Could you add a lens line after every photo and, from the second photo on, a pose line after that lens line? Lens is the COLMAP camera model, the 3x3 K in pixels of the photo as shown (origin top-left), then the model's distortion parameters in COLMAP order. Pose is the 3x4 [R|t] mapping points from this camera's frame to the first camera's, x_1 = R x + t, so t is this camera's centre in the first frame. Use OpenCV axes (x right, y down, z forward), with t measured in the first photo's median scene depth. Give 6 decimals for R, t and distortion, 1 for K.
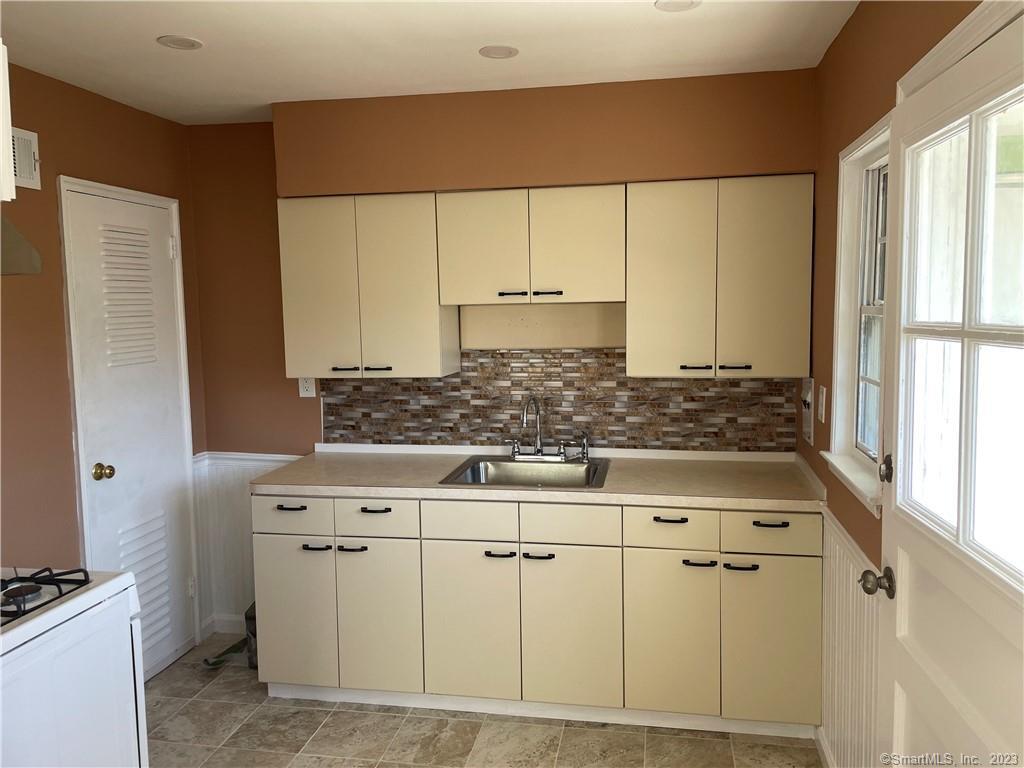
lens RADIAL K [[772.5, 0, 520.5], [0, 772.5, 376.6], [0, 0, 1]] dist [0.083386, -0.109628]
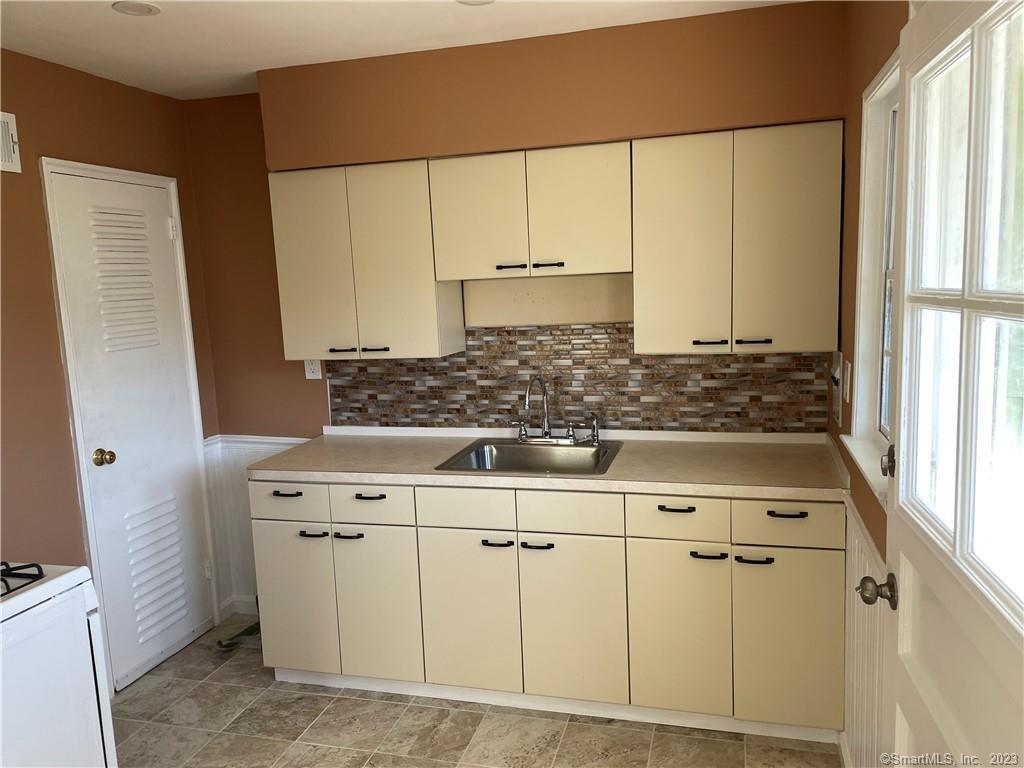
lens RADIAL K [[772.5, 0, 510.9], [0, 772.5, 394.4], [0, 0, 1]] dist [0.083386, -0.109628]
pose [[0.995192, -0.011059, -0.097316, 0.080923], [0.016581, 0.998286, 0.056125, -0.006041], [0.096528, -0.057469, 0.993670, 0.064799]]
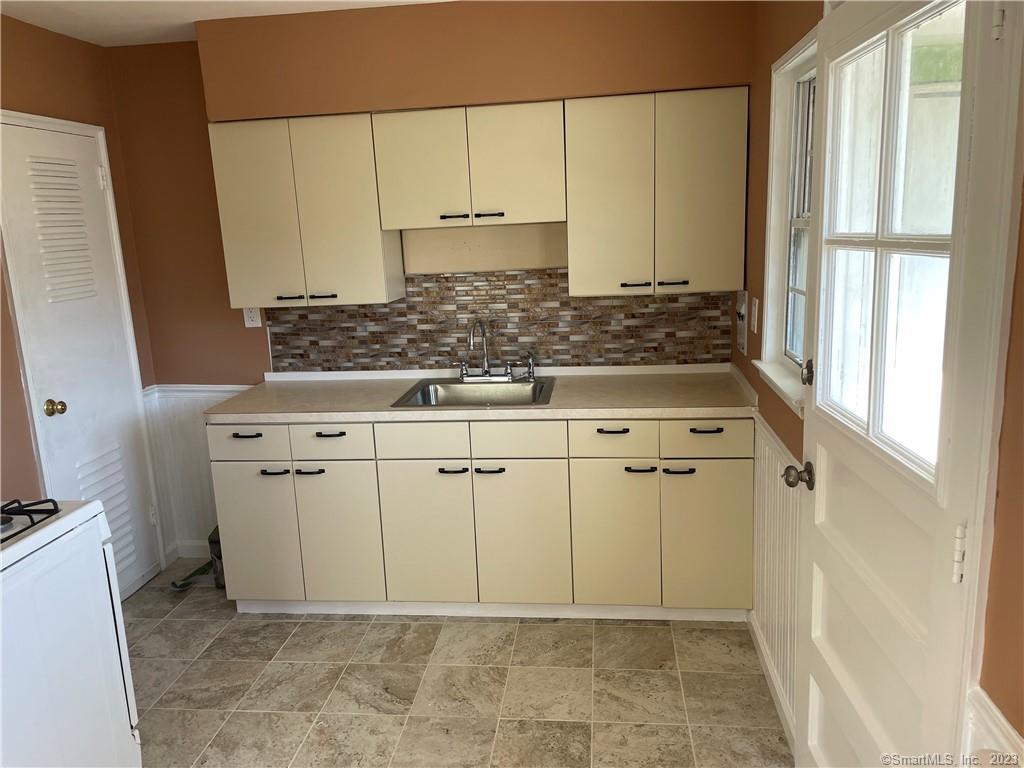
lens RADIAL K [[772.5, 0, 504.8], [0, 772.5, 388.7], [0, 0, 1]] dist [0.083386, -0.109628]
pose [[0.998099, -0.039904, 0.046962, -0.001091], [0.034278, 0.992771, 0.115026, 0.000865], [-0.051213, -0.113198, 0.992252, -0.028324]]
